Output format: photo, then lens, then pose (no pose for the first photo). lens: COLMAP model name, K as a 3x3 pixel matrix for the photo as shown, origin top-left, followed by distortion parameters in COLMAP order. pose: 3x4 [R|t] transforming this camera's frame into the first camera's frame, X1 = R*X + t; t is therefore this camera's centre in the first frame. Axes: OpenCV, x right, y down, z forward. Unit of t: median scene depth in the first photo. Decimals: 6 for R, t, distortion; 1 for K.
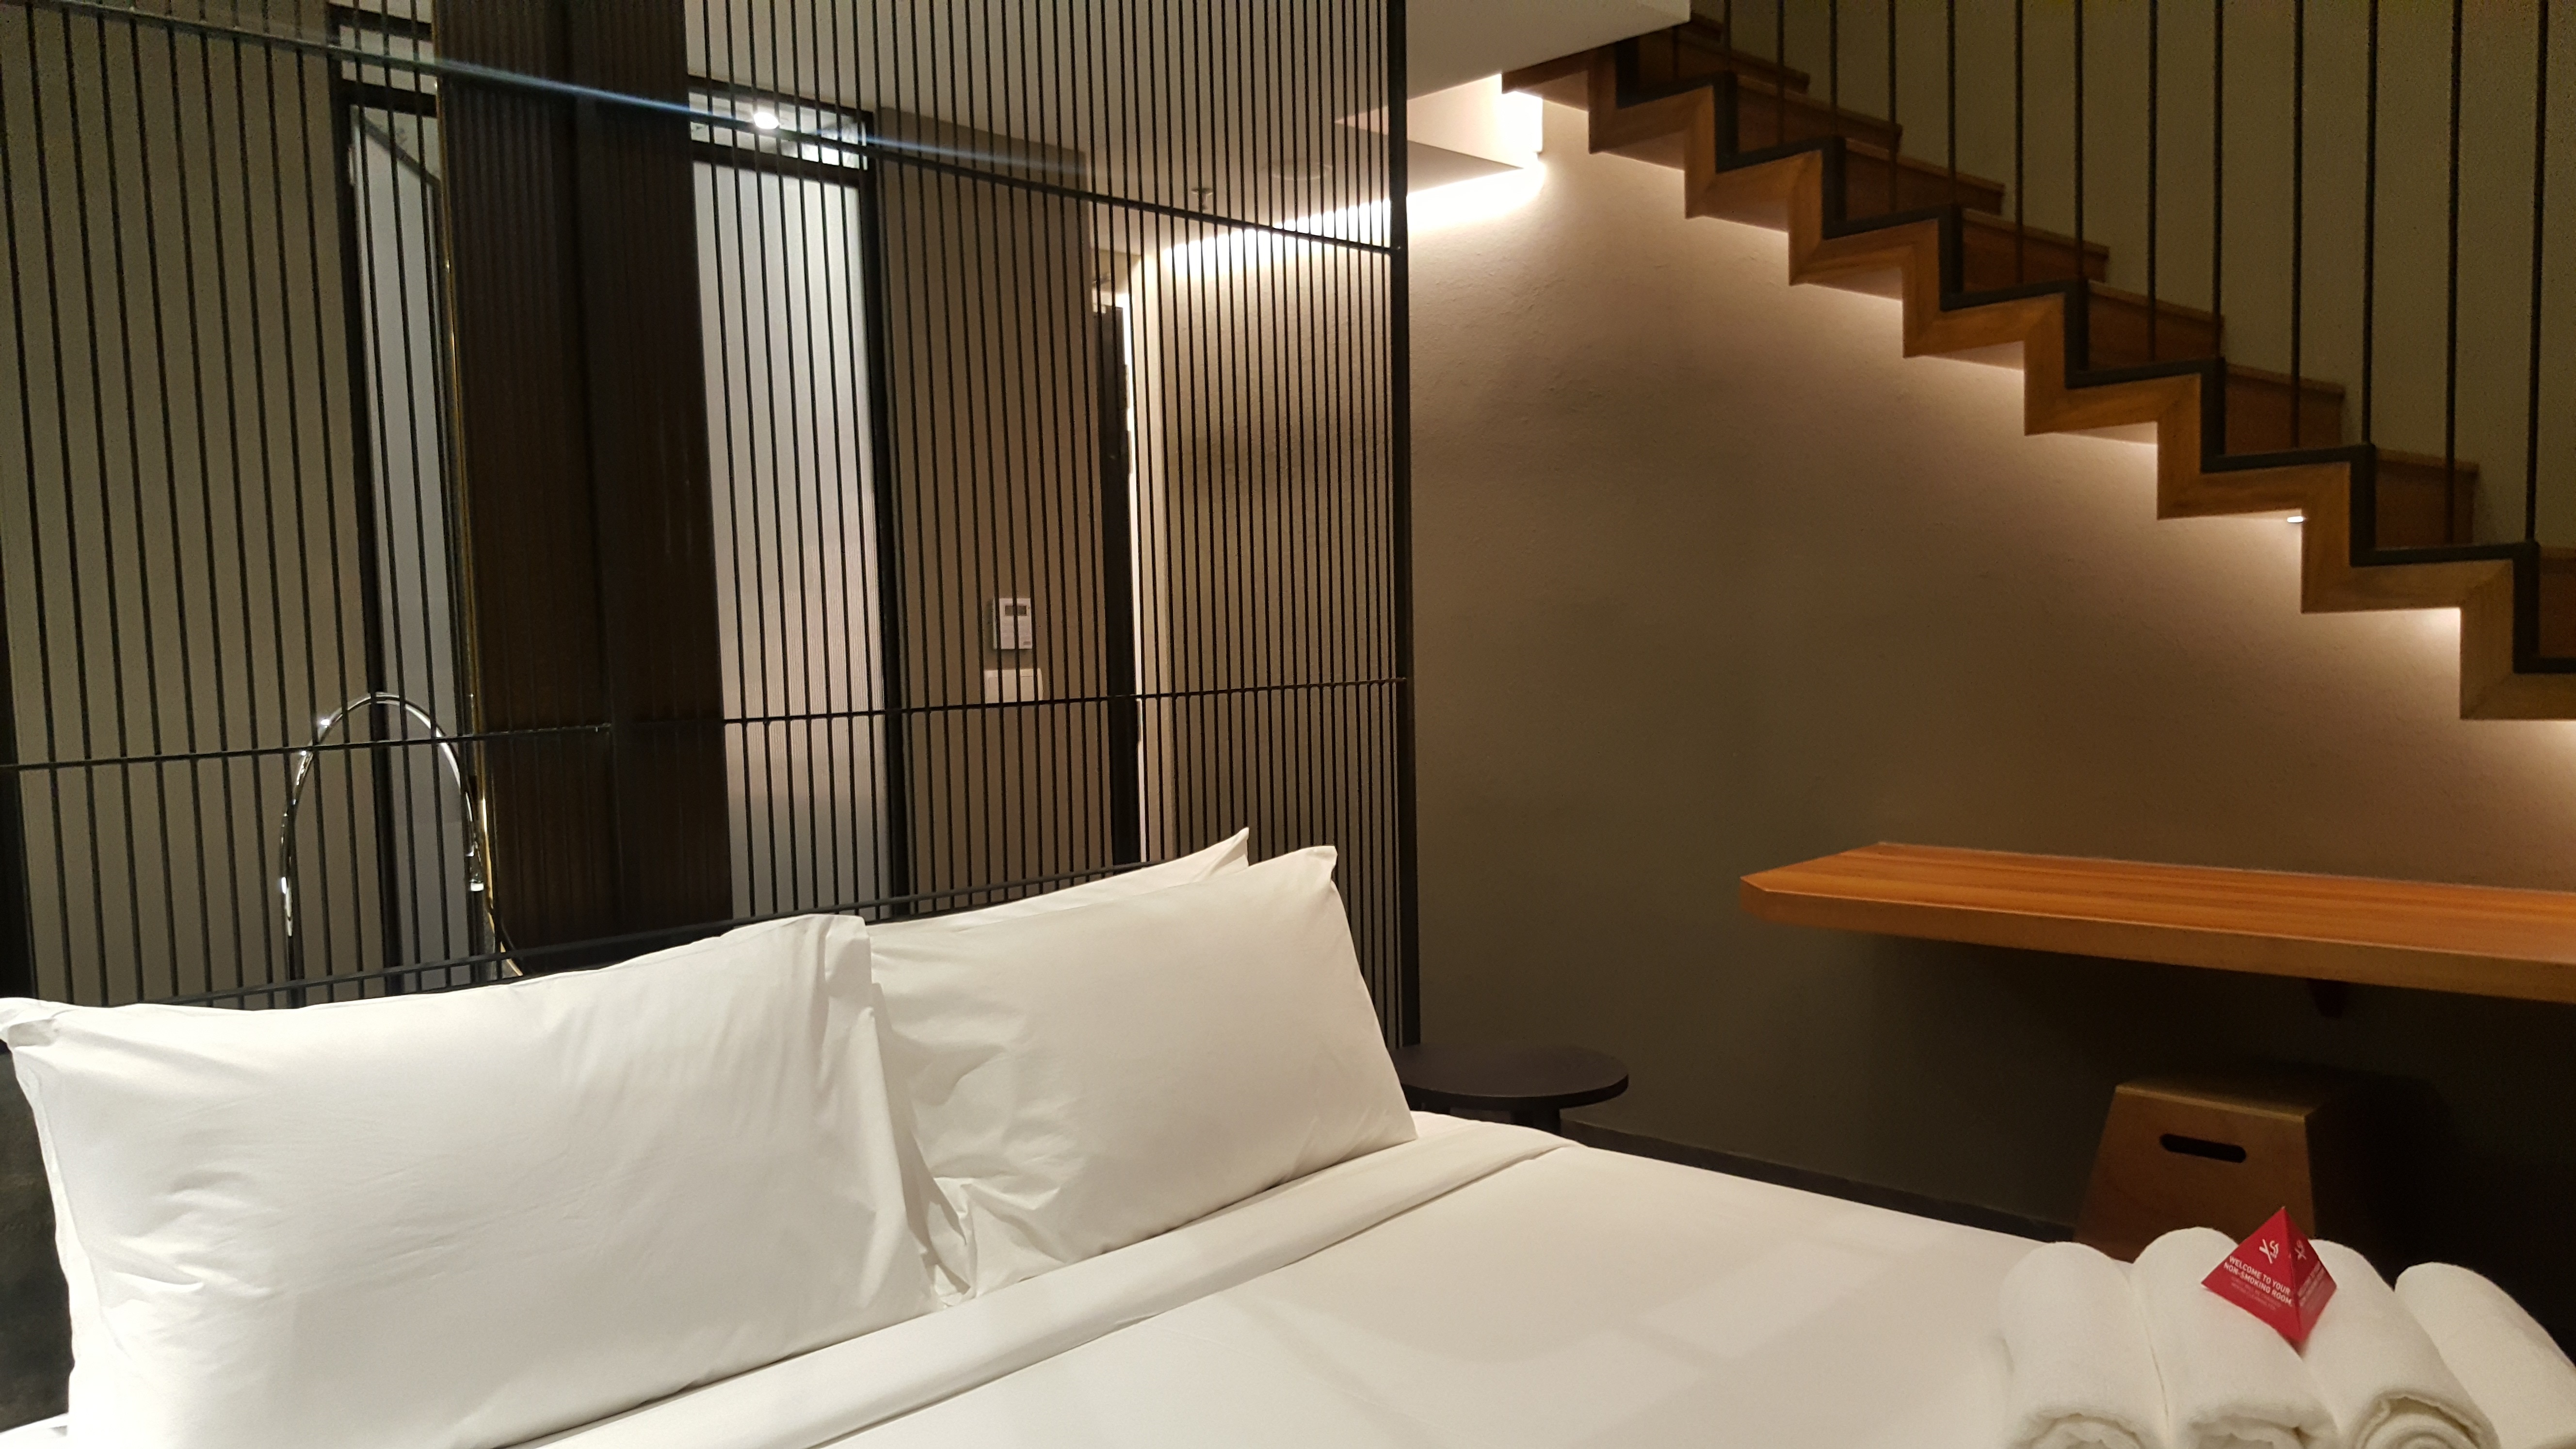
lens RADIAL K [[1860.5, 0, 1288.0], [0, 1860.5, 724.5], [0, 0, 1]] dist [0.067503, 0.000241]
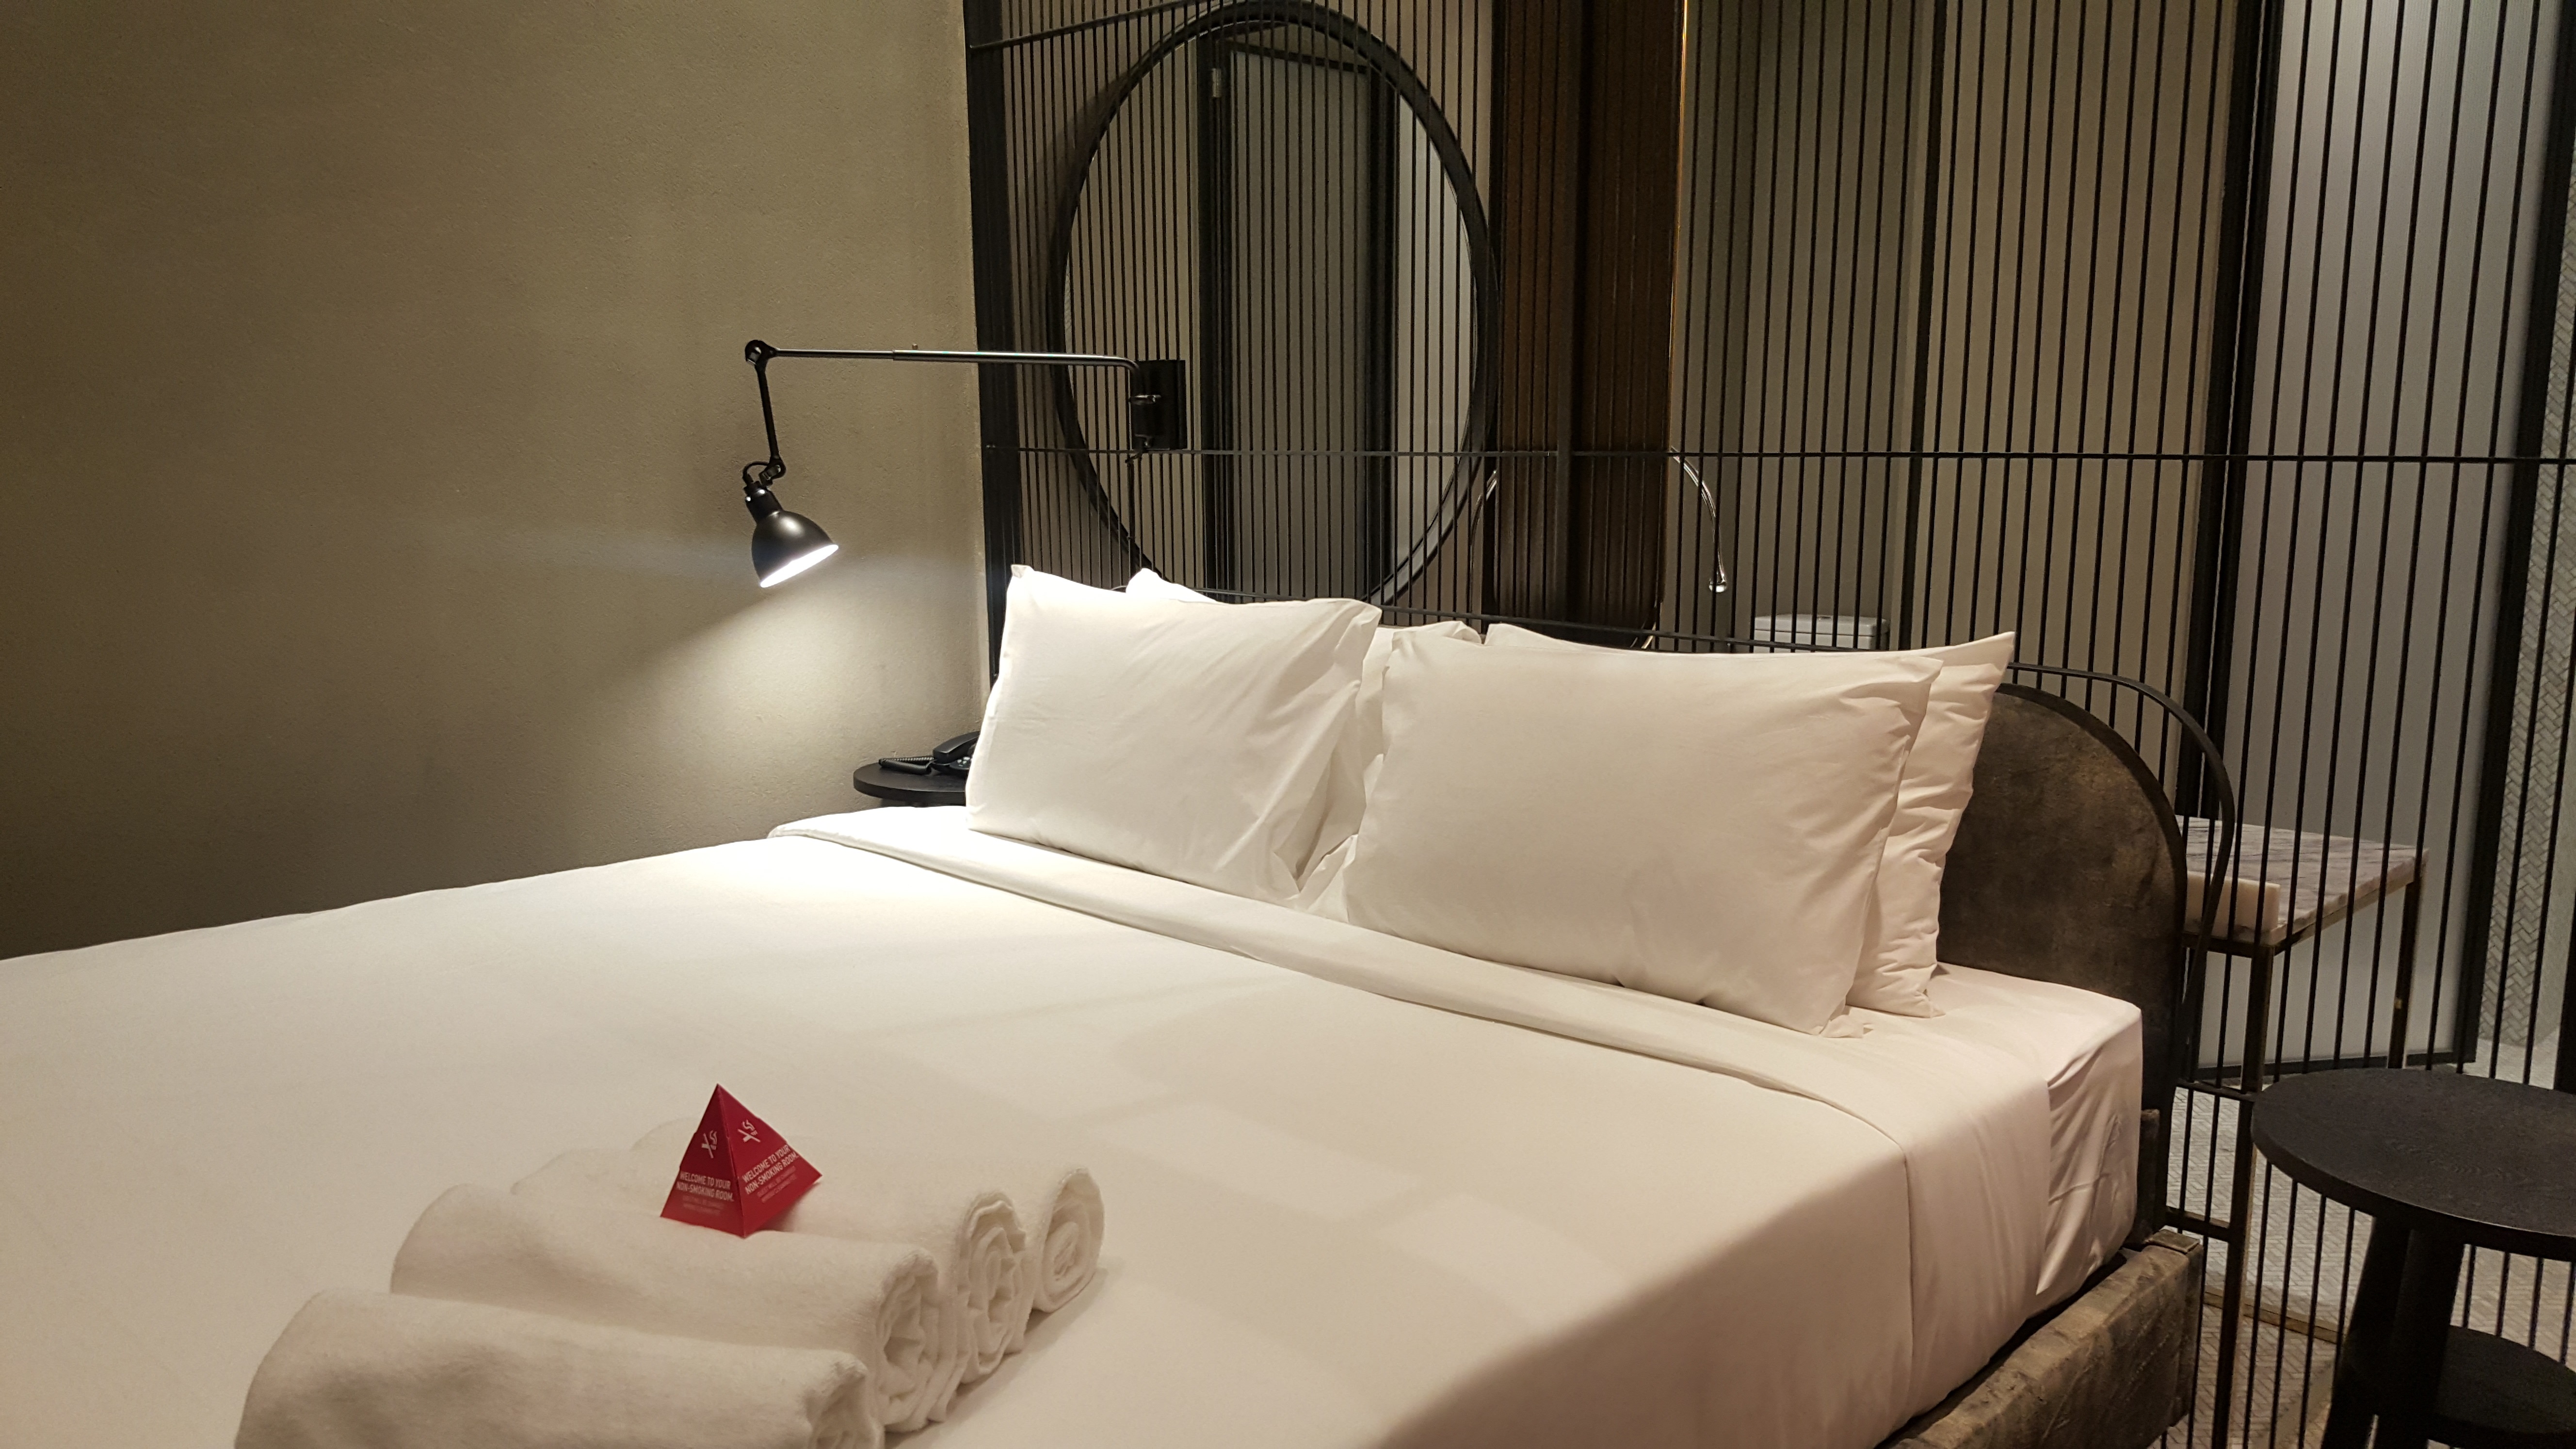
lens RADIAL K [[1860.5, 0, 1288.0], [0, 1860.5, 724.5], [0, 0, 1]] dist [0.067503, 0.000241]
pose [[-0.007513, 0.194032, -0.980967, 0.887318], [-0.039113, 0.980186, 0.194177, -0.052748], [0.999207, 0.039827, 0.000225, 0.843564]]
